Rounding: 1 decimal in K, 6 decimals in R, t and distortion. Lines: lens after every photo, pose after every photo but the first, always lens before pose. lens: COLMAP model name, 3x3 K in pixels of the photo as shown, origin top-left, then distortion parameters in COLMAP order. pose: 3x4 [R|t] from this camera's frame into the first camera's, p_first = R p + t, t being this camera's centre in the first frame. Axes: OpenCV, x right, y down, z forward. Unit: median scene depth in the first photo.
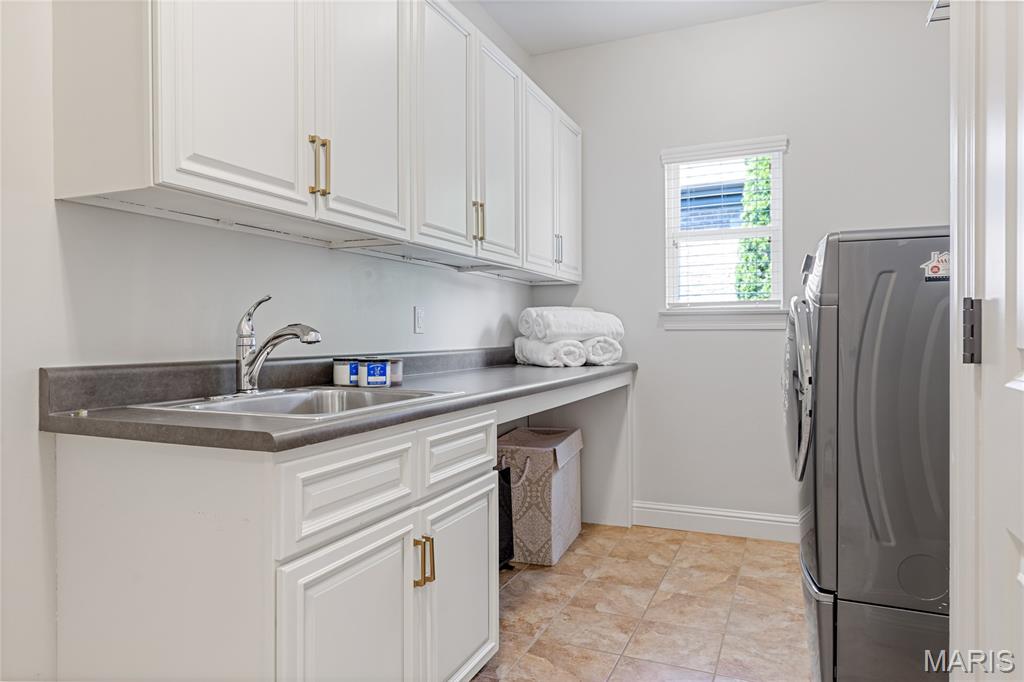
lens RADIAL K [[675.9, 0, 511.8], [0, 675.9, 340.4], [0, 0, 1]] dist [0.012739, -0.004434]
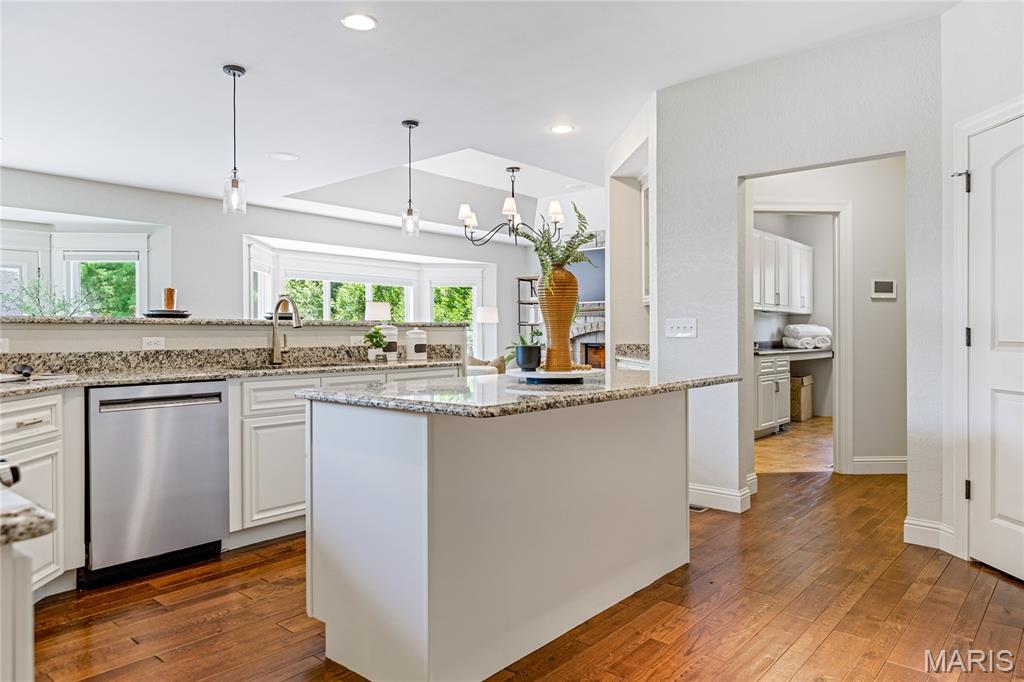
lens RADIAL K [[675.9, 0, 510.7], [0, 675.9, 335.5], [0, 0, 1]] dist [0.012739, -0.004434]
pose [[0.954730, 0.001753, -0.297469, -0.213603], [-0.003402, 0.999982, -0.005029, 0.006247], [0.297455, 0.005813, 0.954718, -1.690395]]
